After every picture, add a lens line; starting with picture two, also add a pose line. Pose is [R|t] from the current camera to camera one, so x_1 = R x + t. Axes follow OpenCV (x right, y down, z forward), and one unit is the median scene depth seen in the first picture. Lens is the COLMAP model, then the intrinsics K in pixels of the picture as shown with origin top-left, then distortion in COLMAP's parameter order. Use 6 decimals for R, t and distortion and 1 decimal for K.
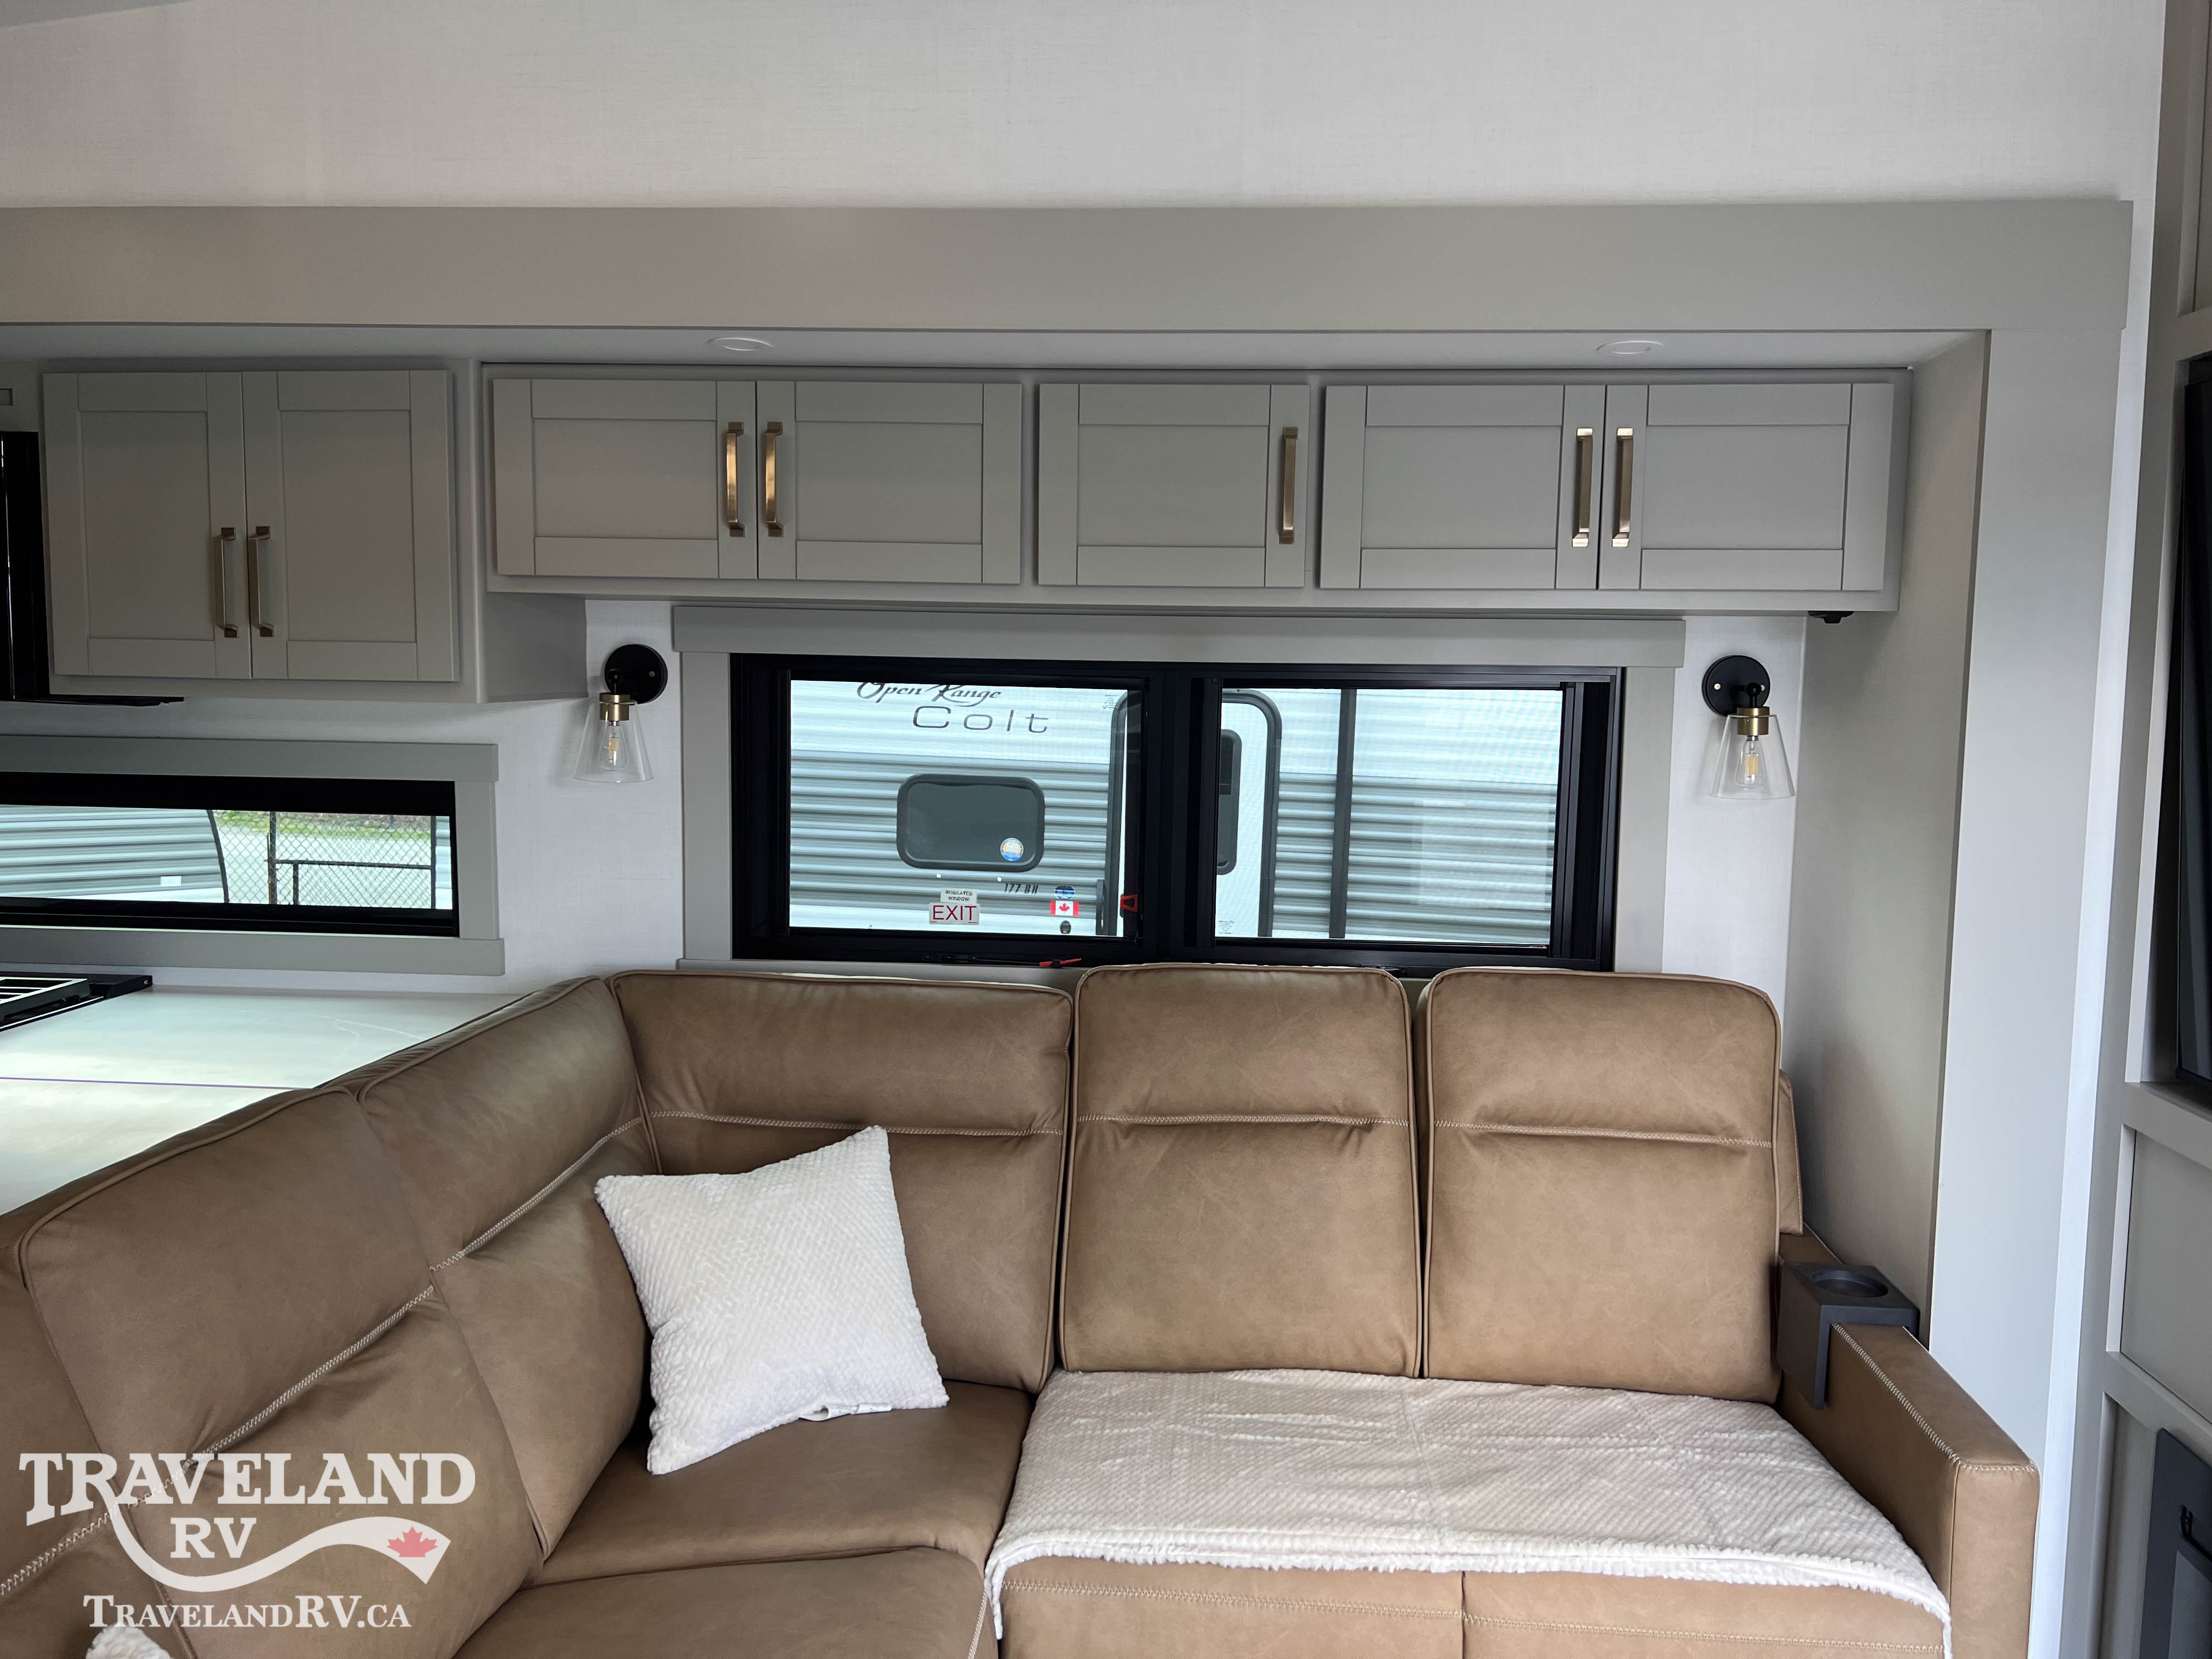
lens RADIAL K [[1671.8, 0, 1111.0], [0, 1671.8, 792.7], [0, 0, 1]] dist [0.047887, -0.062134]
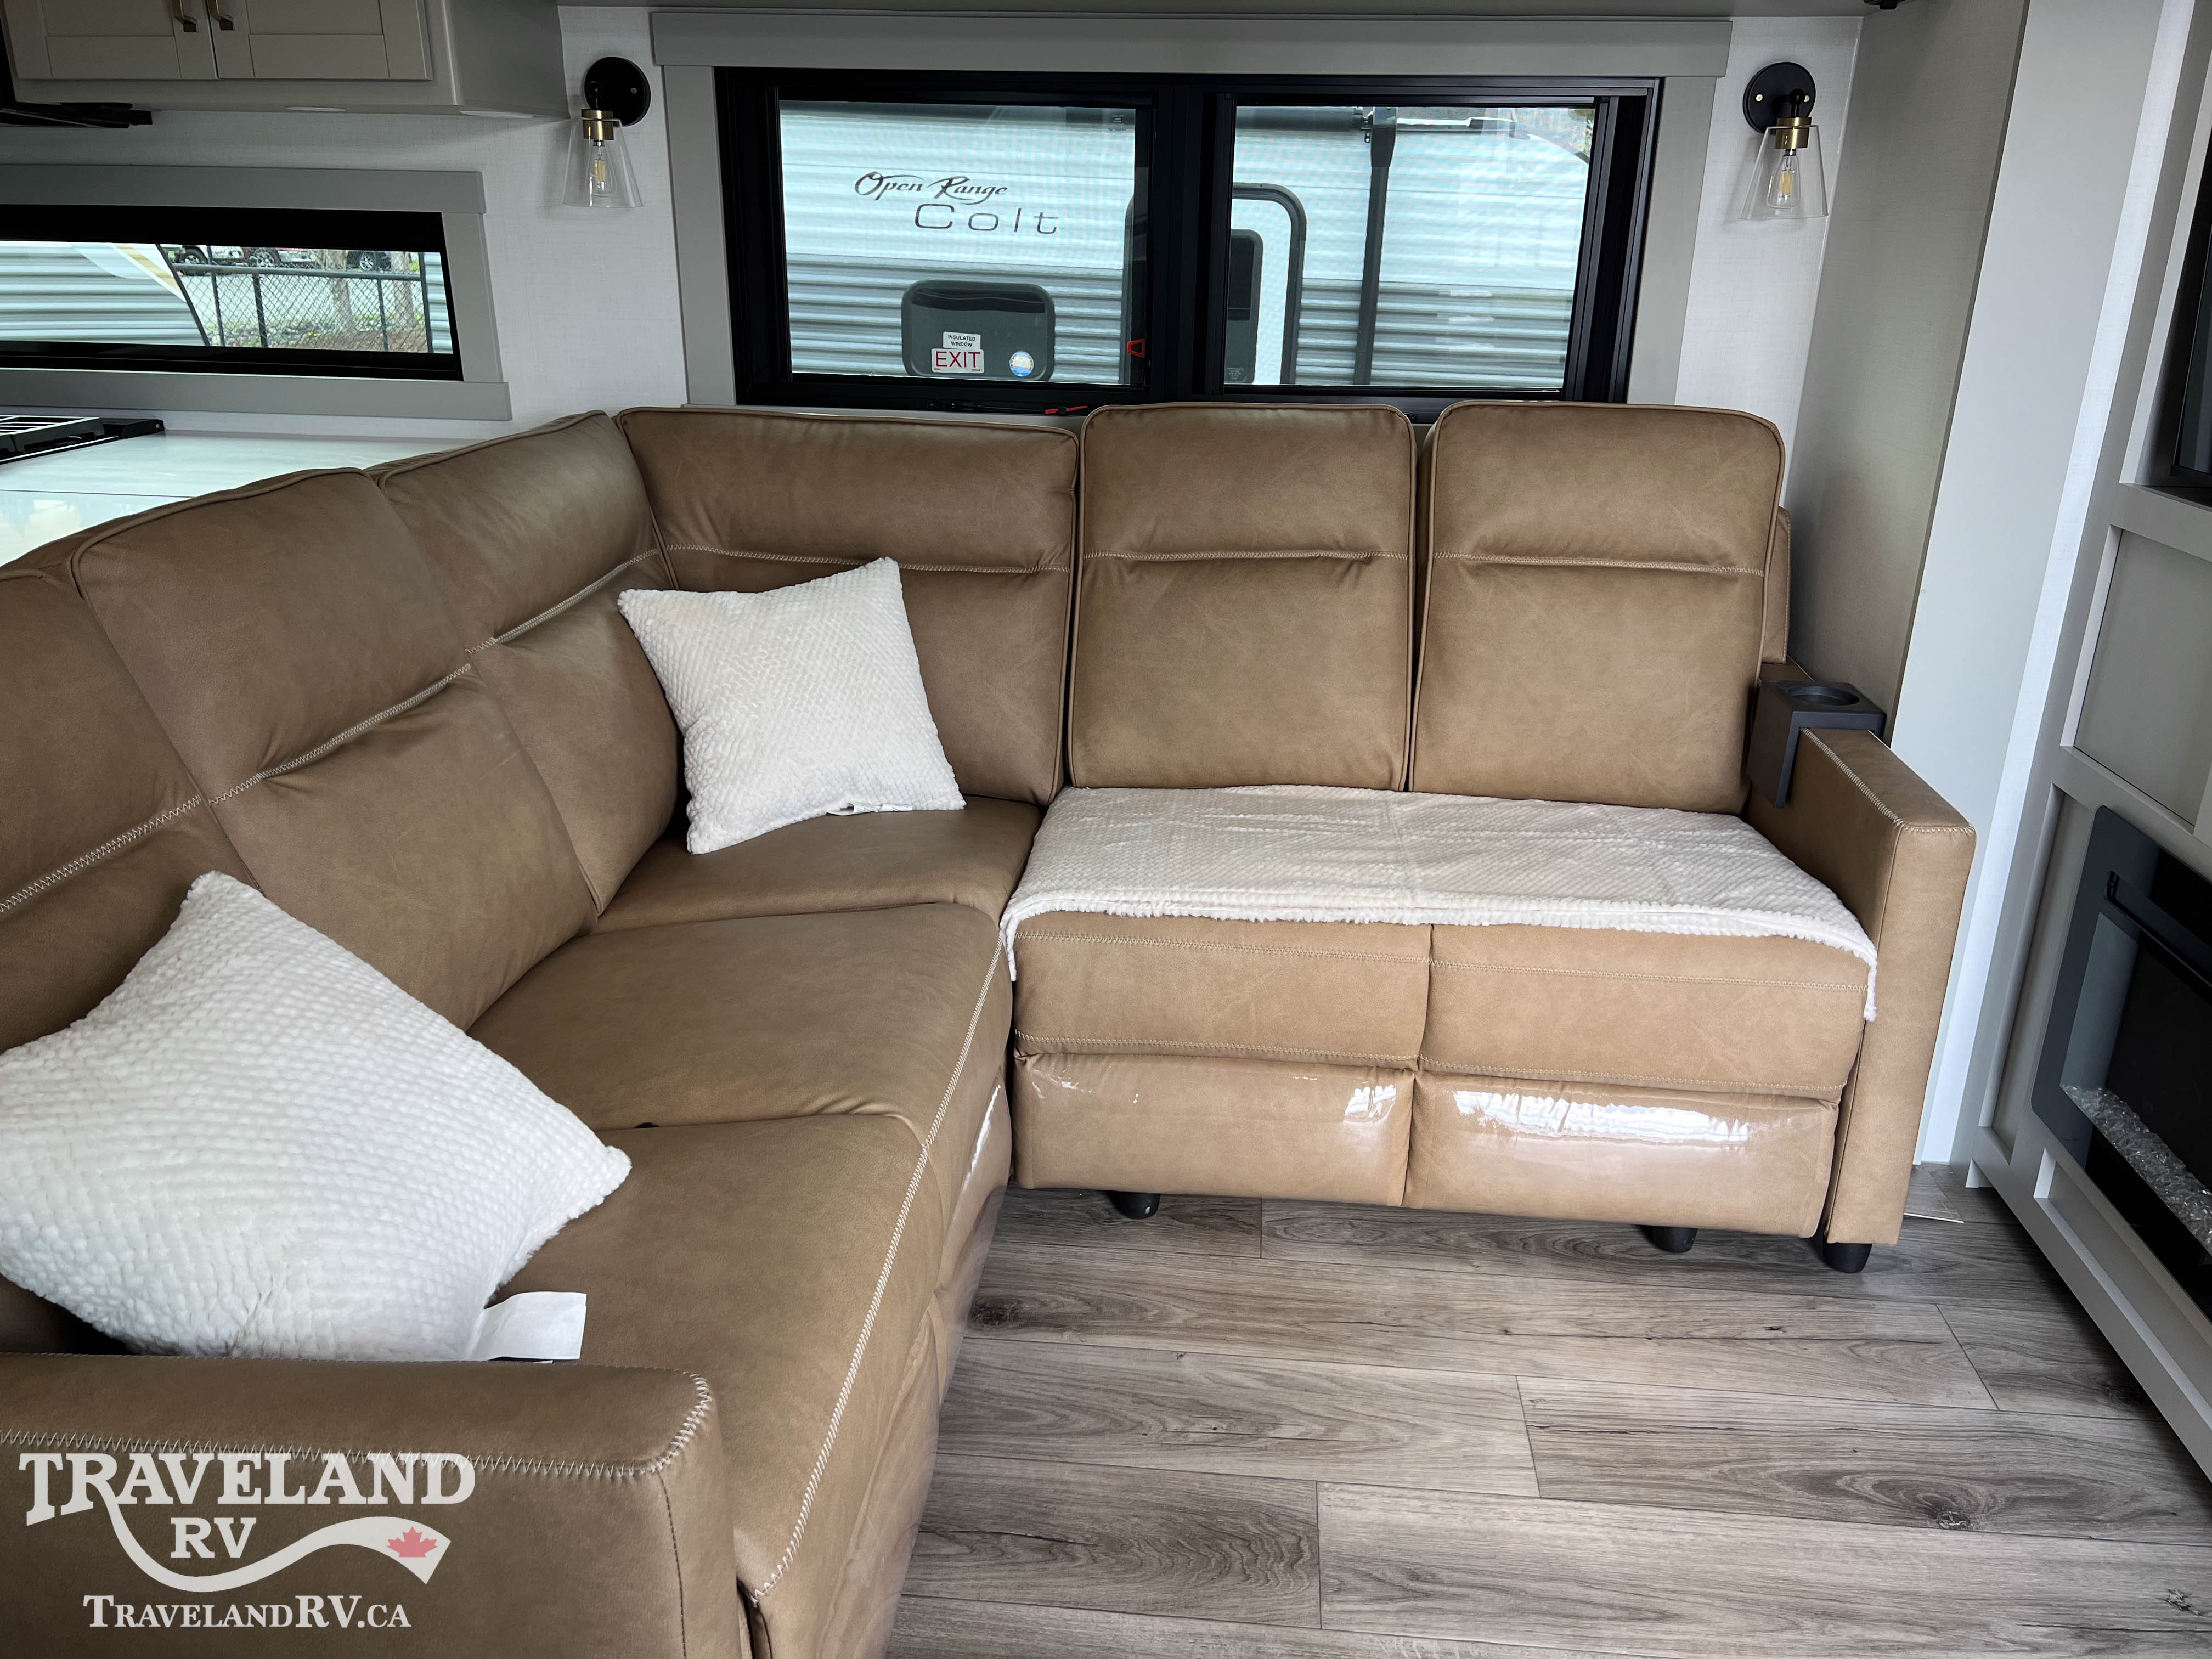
lens RADIAL K [[1671.6, 0, 1104.1], [0, 1671.6, 821.7], [0, 0, 1]] dist [0.064244, -0.085738]
pose [[0.999900, 0.003002, -0.013829, 0.007655], [0.000755, 0.964534, 0.263957, 0.086307], [0.014131, -0.263941, 0.964435, -0.031145]]
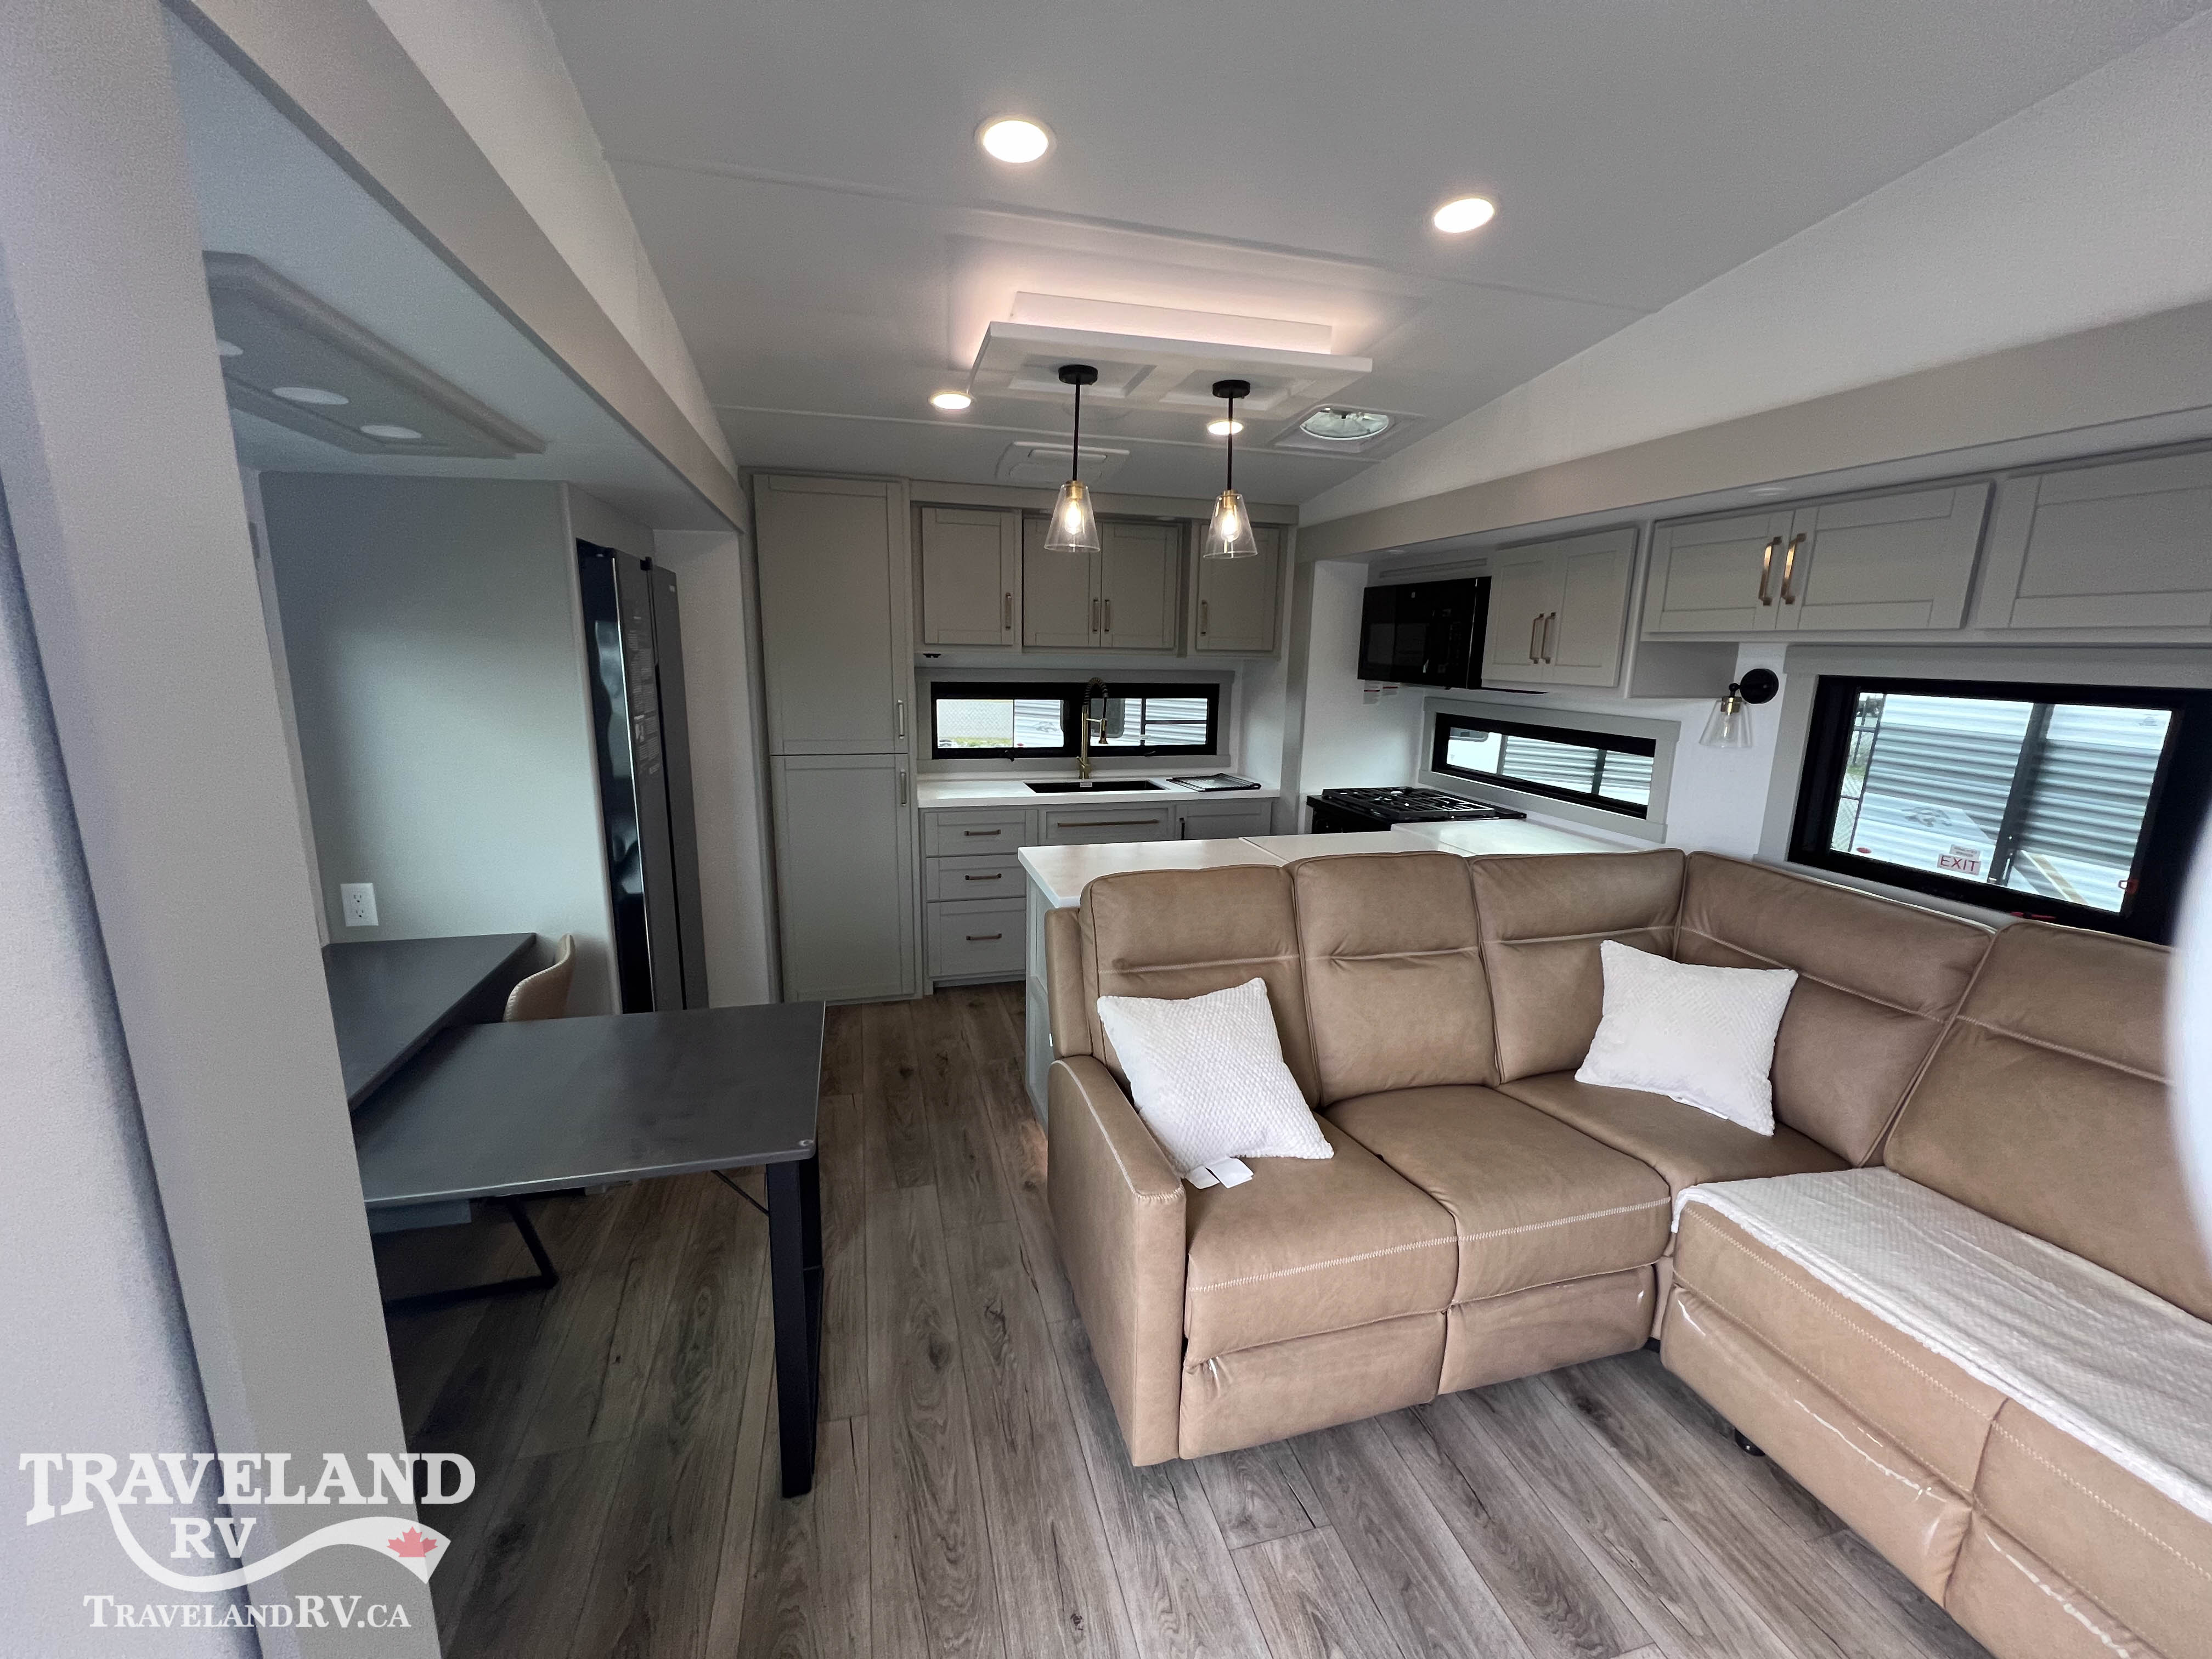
lens RADIAL K [[894.7, 0, 1105.1], [0, 894.7, 833.3], [0, 0, 1]] dist [-0.000673, -0.000023]
pose [[0.328312, 0.186333, -0.926008, 0.430095], [-0.090849, 0.982034, 0.165397, -0.015616], [0.940190, 0.029825, 0.339342, 0.071794]]
